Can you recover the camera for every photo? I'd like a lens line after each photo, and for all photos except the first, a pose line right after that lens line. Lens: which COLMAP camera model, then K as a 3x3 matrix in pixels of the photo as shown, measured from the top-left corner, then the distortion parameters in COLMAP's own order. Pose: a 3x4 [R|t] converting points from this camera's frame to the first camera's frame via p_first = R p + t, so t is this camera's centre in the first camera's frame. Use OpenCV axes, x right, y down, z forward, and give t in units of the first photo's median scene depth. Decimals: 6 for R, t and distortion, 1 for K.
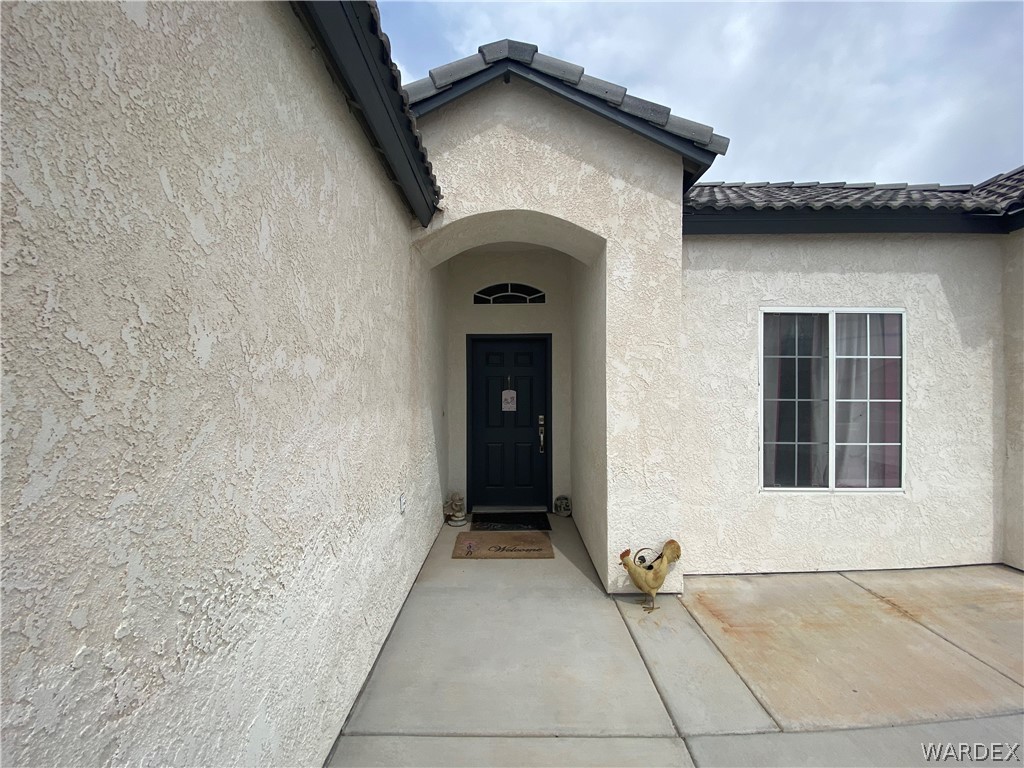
lens RADIAL K [[414.5, 0, 512.0], [0, 414.5, 384.0], [0, 0, 1]] dist [0.036478, -0.029806]
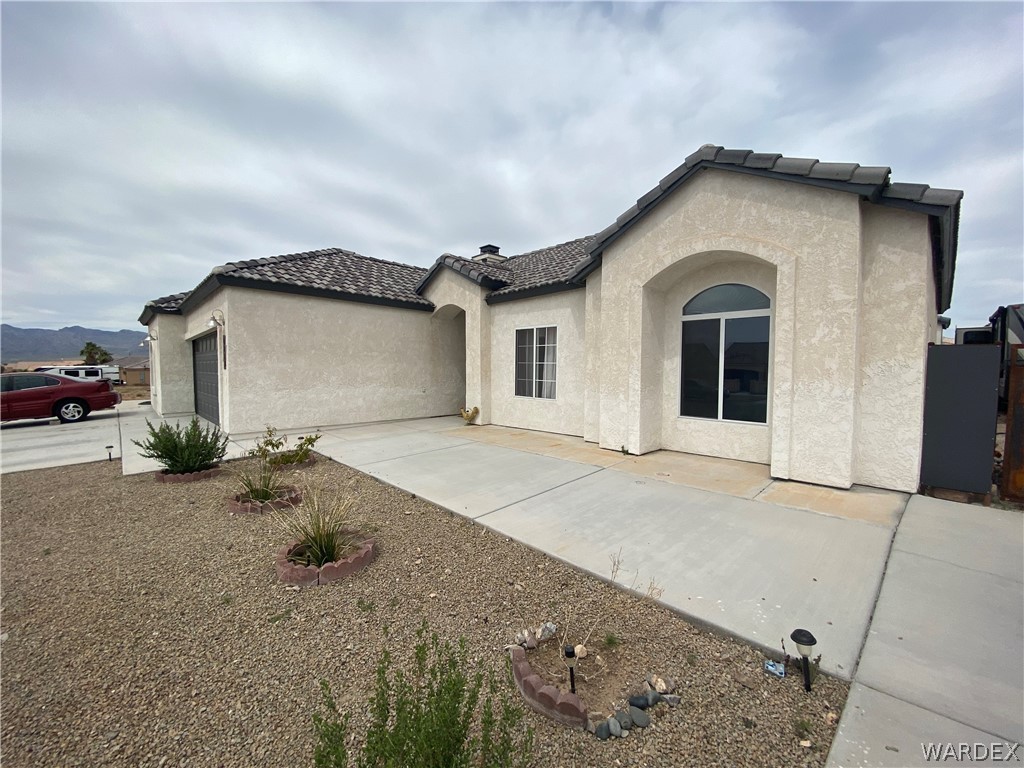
lens RADIAL K [[414.5, 0, 512.0], [0, 414.5, 384.0], [0, 0, 1]] dist [0.036478, -0.029806]
pose [[0.686803, 0.035987, -0.725952, 2.526498], [0.009339, 0.998254, 0.058320, 0.019429], [0.726783, -0.046834, 0.685268, -0.835327]]
